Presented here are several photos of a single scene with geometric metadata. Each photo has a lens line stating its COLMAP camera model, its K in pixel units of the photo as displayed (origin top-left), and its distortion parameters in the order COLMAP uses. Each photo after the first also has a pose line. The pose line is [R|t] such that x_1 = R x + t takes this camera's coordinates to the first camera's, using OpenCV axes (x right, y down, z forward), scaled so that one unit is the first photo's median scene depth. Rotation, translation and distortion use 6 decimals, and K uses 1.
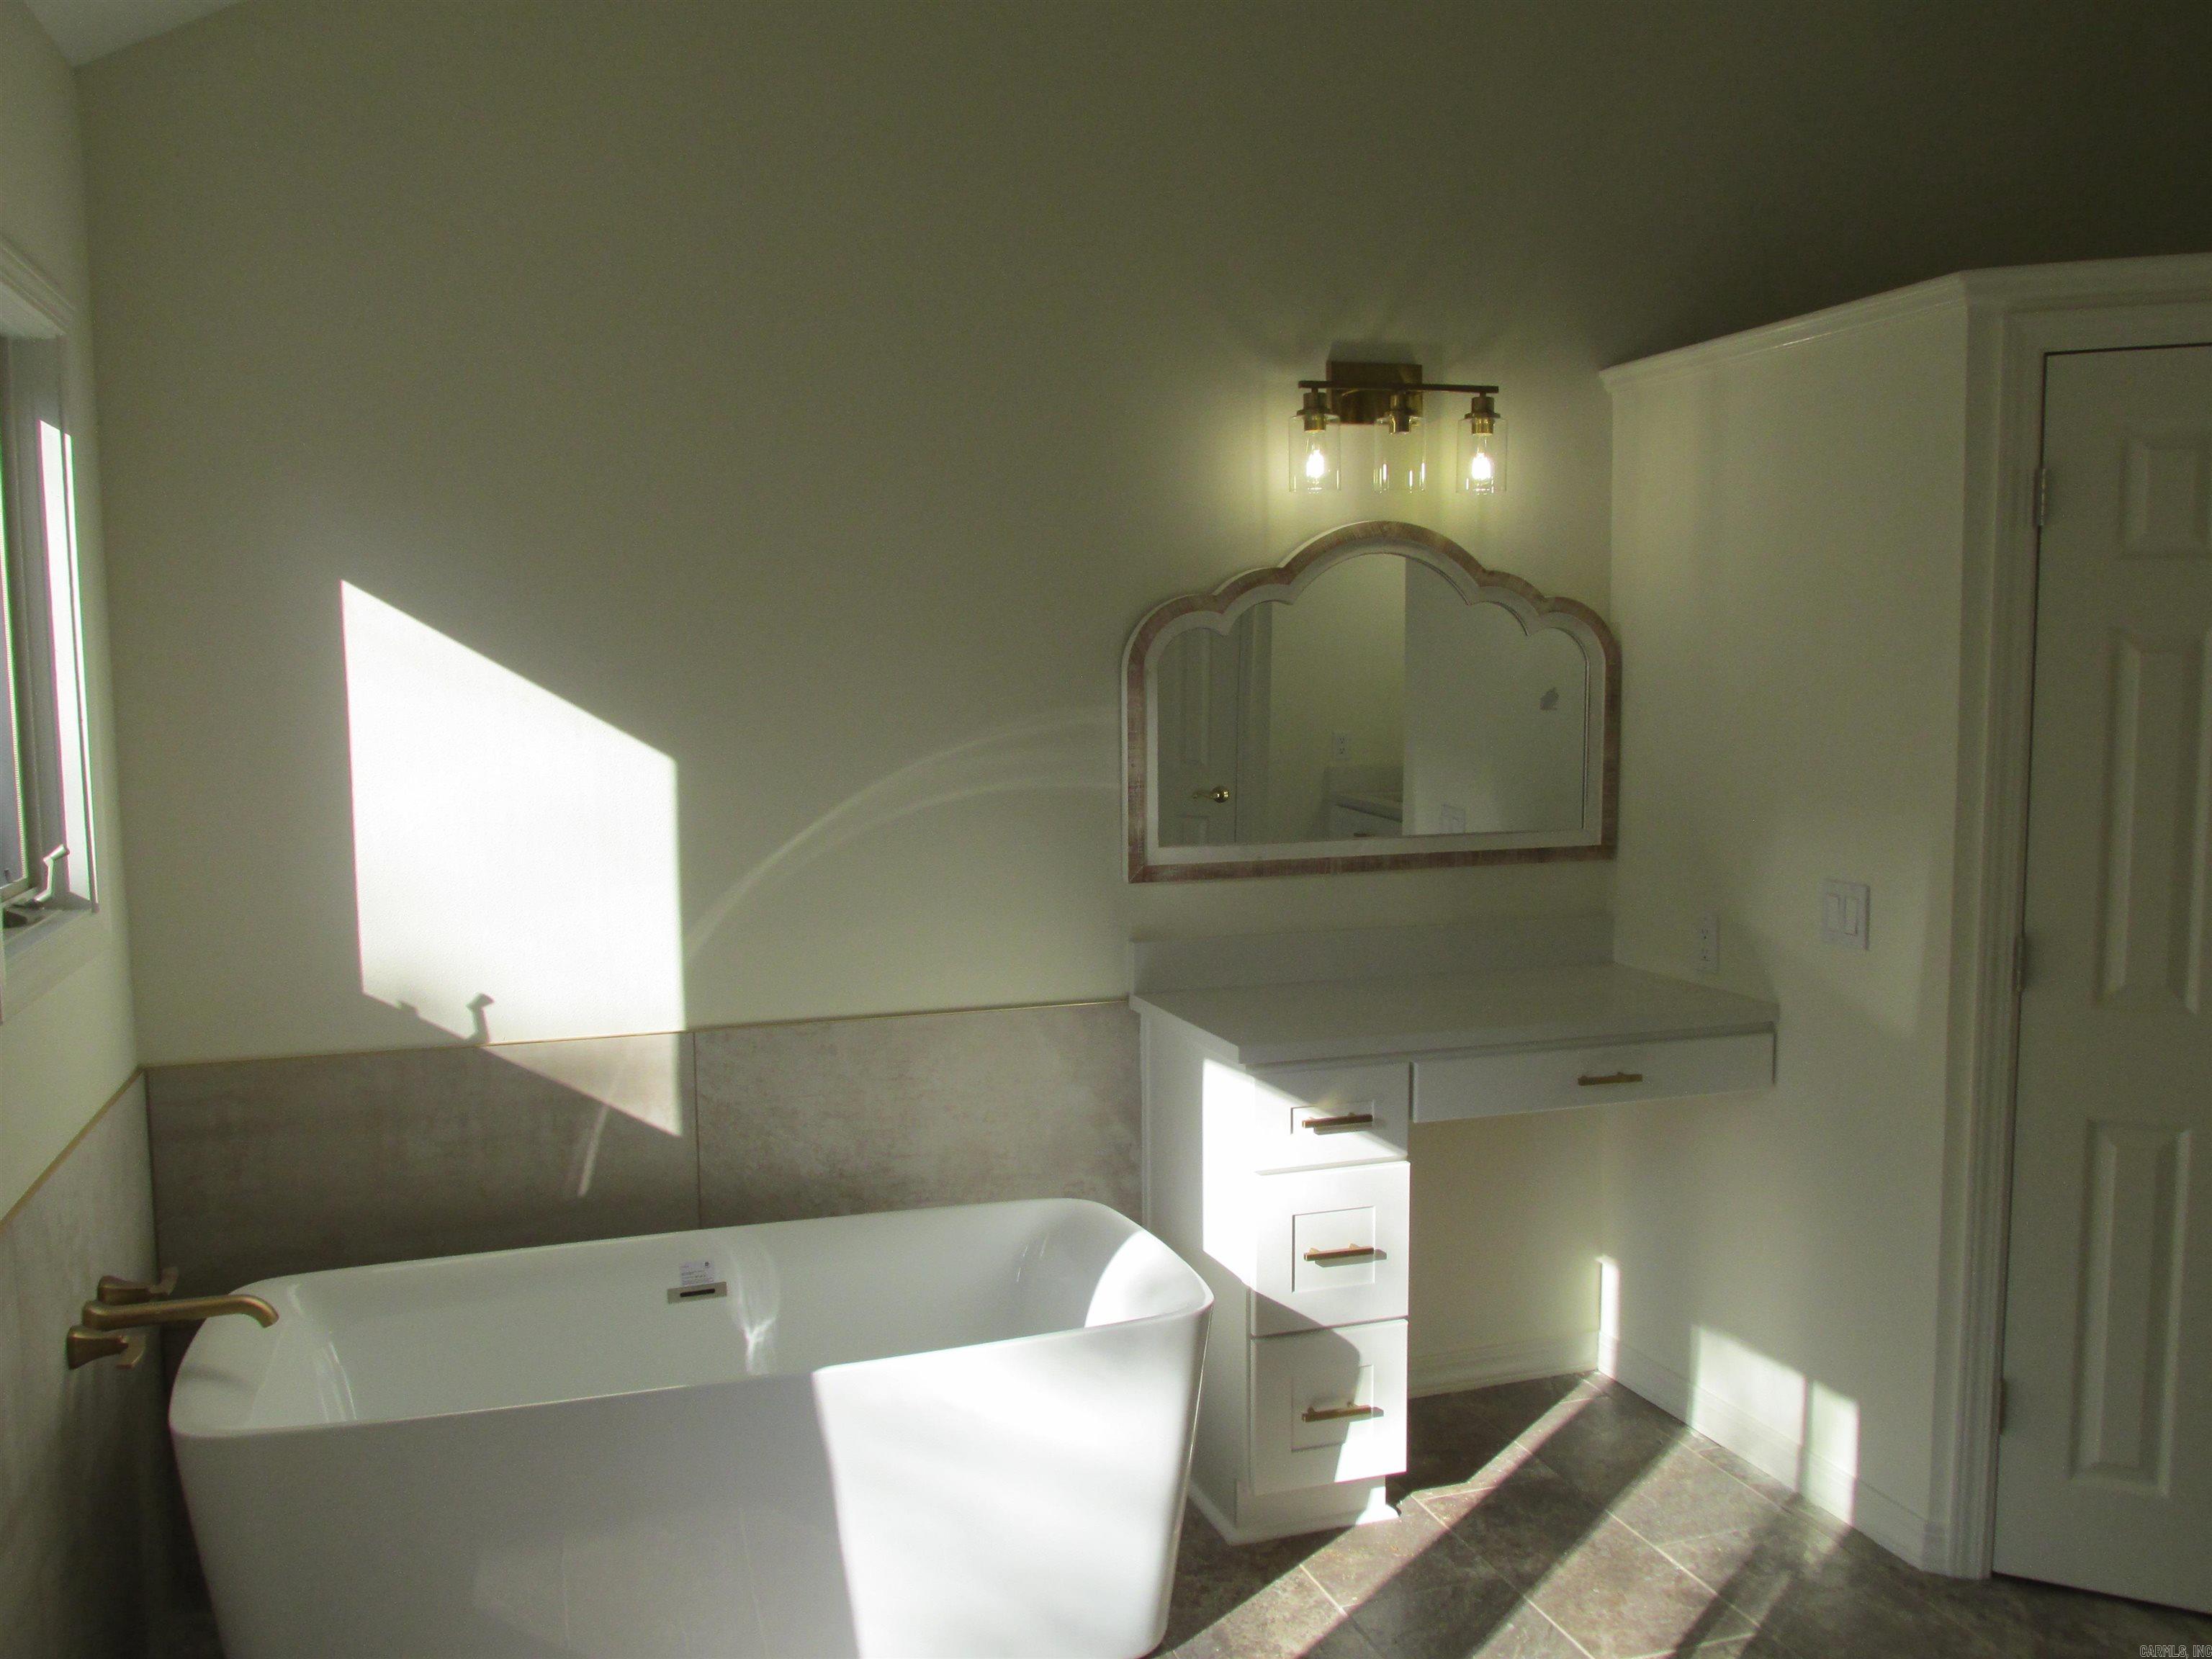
lens RADIAL K [[1829.3, 0, 1106.0], [0, 1829.3, 829.5], [0, 0, 1]] dist [-0.022170, -0.006134]
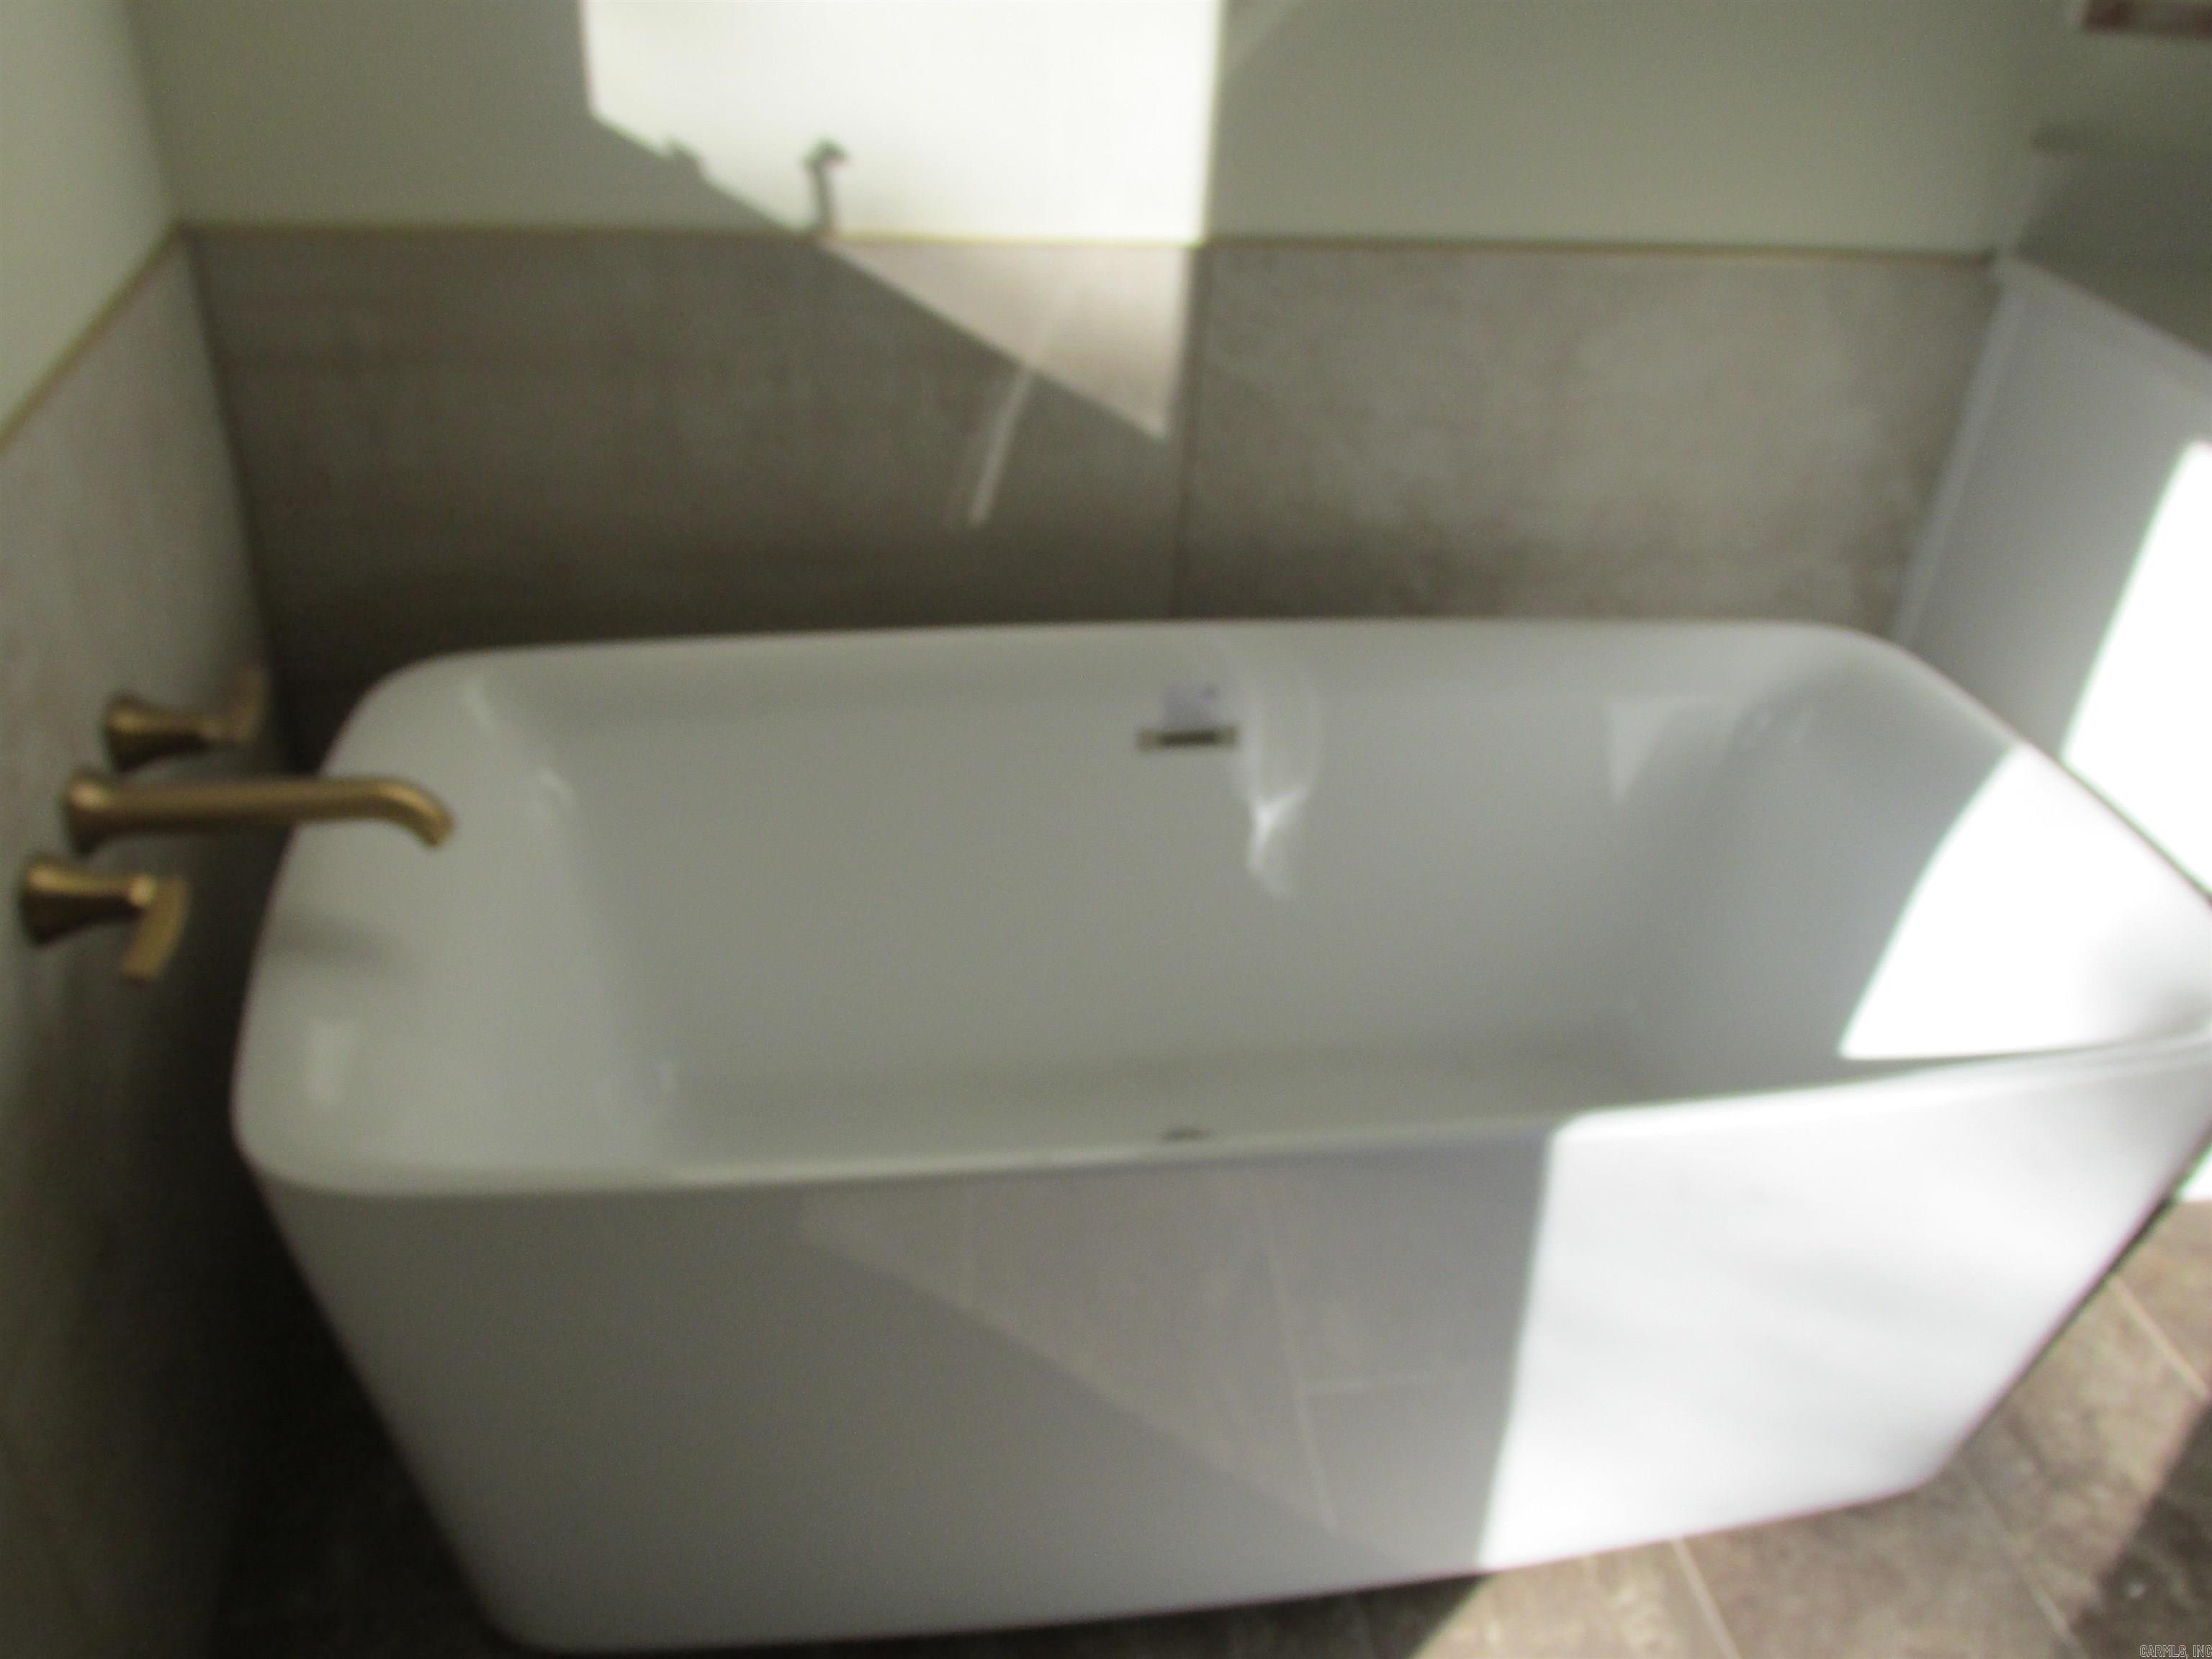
lens RADIAL K [[1829.3, 0, 1106.0], [0, 1829.3, 829.5], [0, 0, 1]] dist [-0.022170, -0.006134]
pose [[0.986122, 0.143759, -0.083051, -0.196643], [-0.088146, 0.877250, 0.471872, 0.014535], [0.140693, -0.458002, 0.877747, 0.485894]]
